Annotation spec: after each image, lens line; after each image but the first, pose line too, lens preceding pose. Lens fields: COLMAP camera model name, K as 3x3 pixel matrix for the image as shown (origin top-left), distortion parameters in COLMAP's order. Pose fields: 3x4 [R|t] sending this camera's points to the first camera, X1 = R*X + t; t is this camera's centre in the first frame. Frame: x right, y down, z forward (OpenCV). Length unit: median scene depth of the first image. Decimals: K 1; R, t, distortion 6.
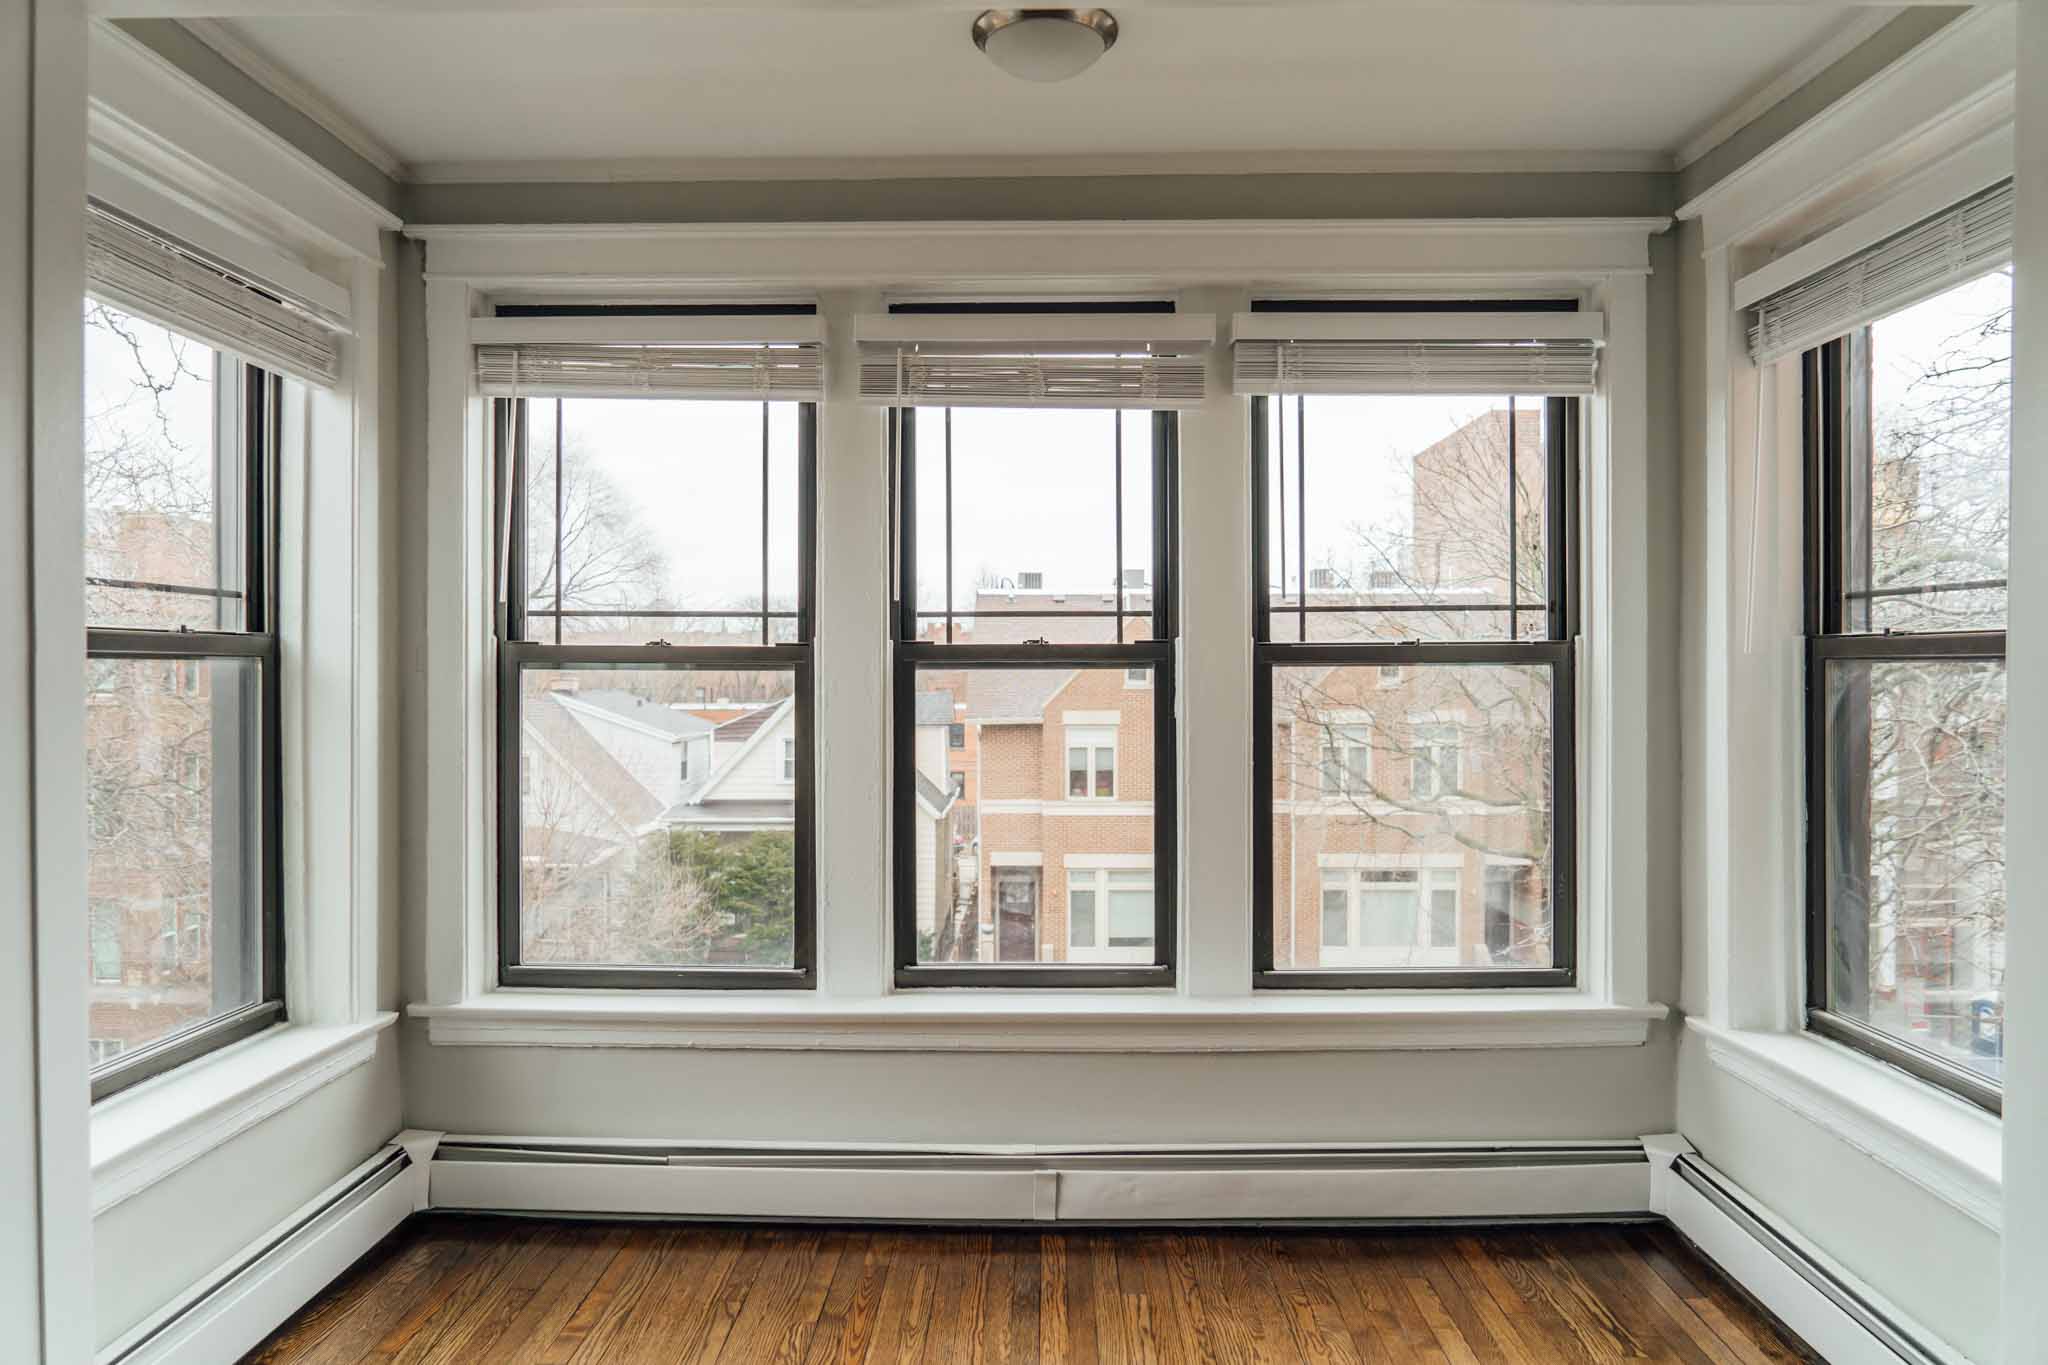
lens RADIAL K [[1424.0, 0, 1024.0], [0, 1424.0, 682.5], [0, 0, 1]] dist [-0.003854, -0.001596]
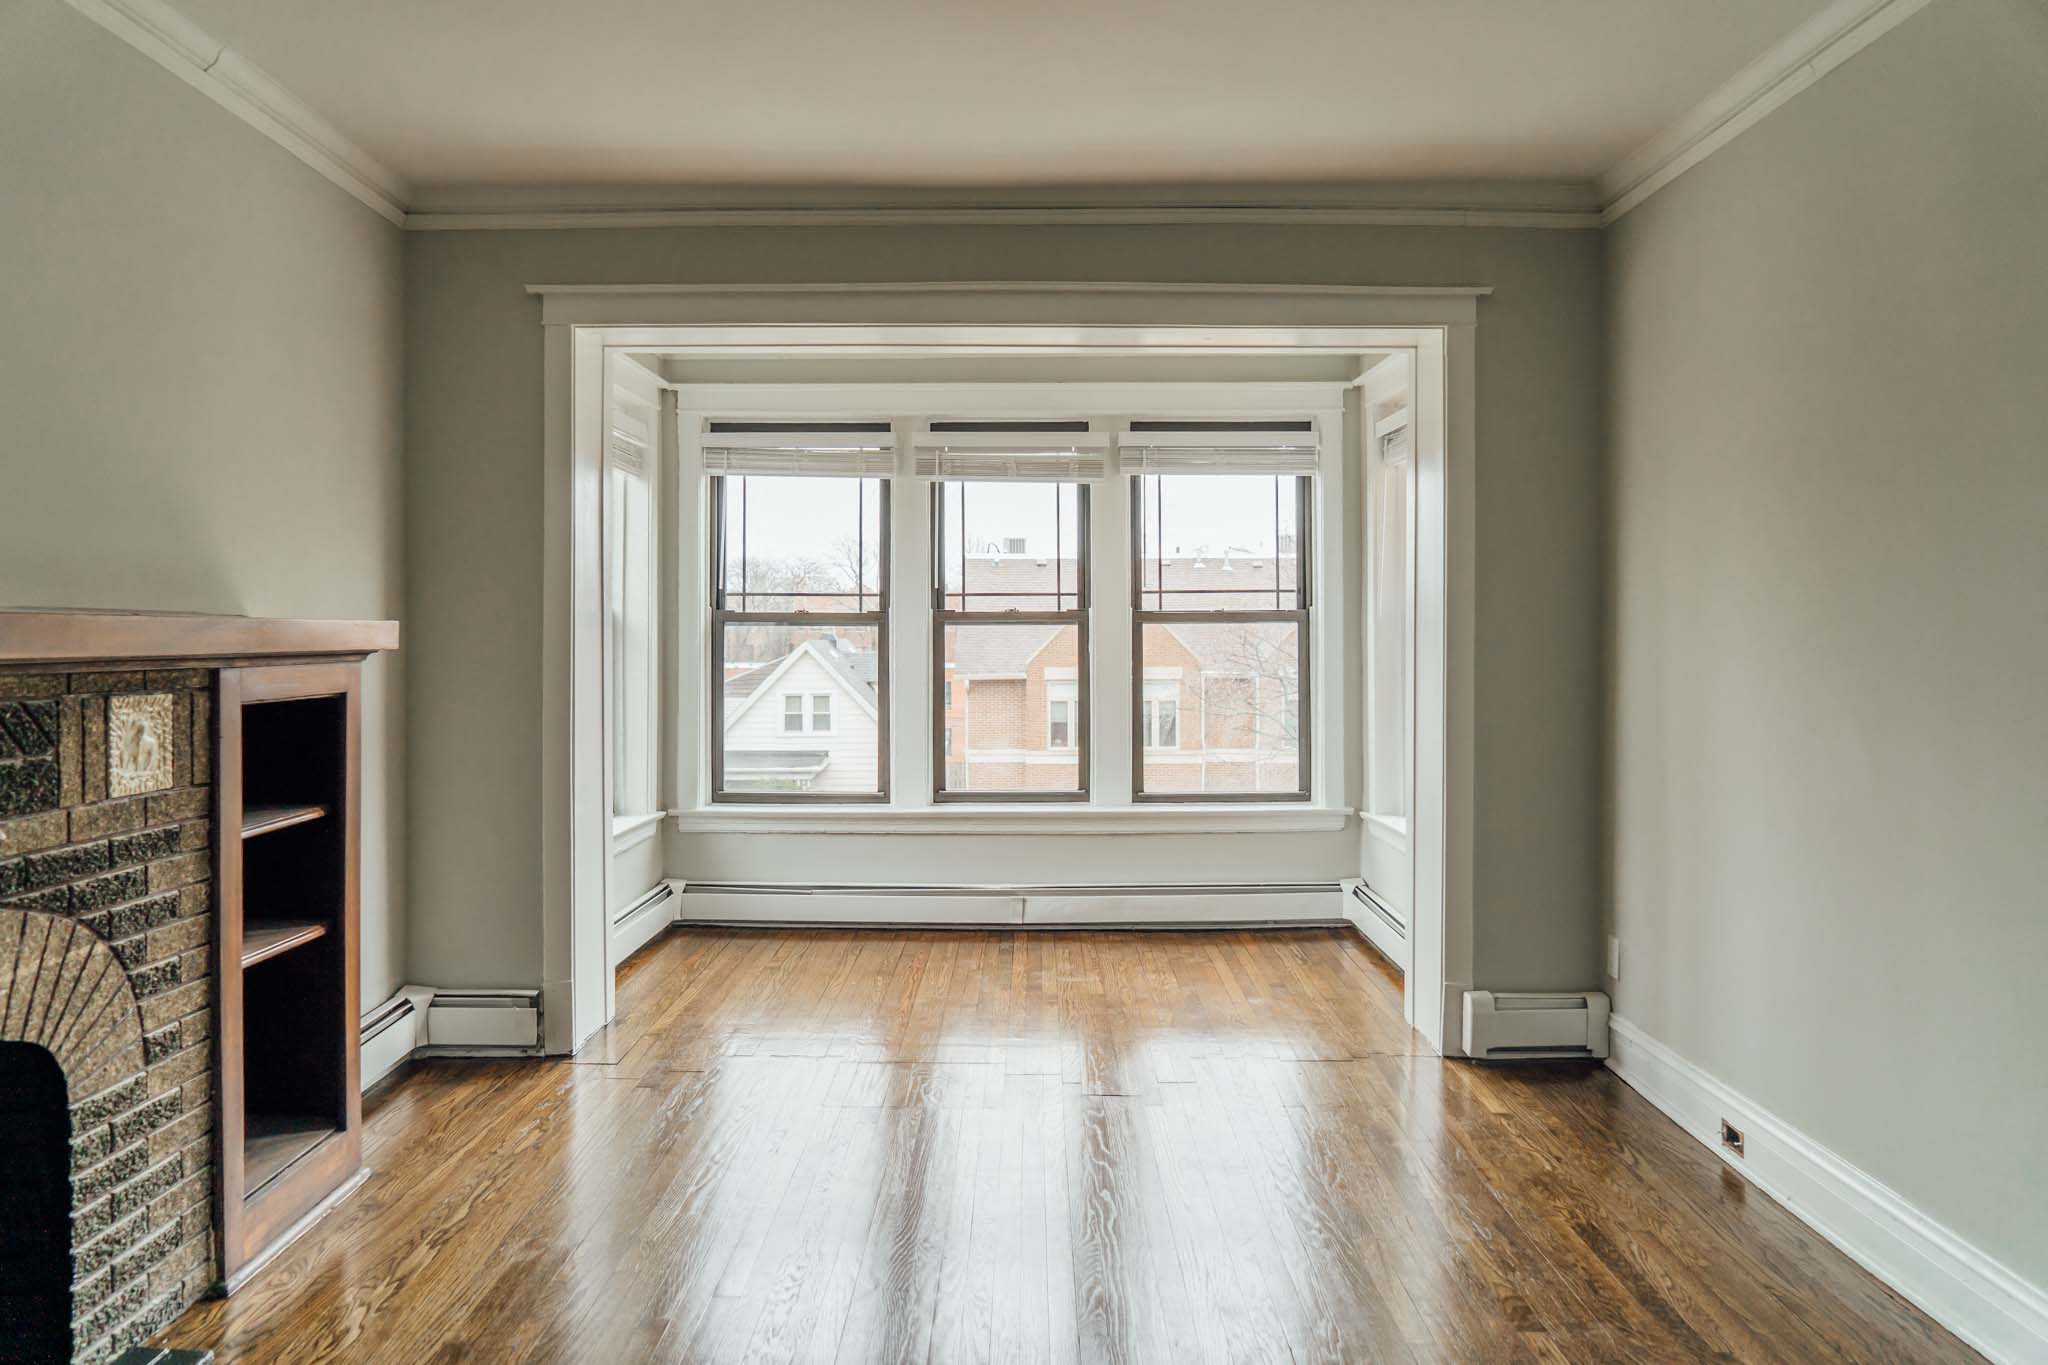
lens RADIAL K [[1424.0, 0, 1024.0], [0, 1424.0, 682.5], [0, 0, 1]] dist [-0.003854, -0.001596]
pose [[0.999948, -0.000858, 0.010166, 0.005796], [0.000575, 0.999613, 0.027798, 0.012920], [-0.010186, -0.027791, 0.999562, -0.818412]]
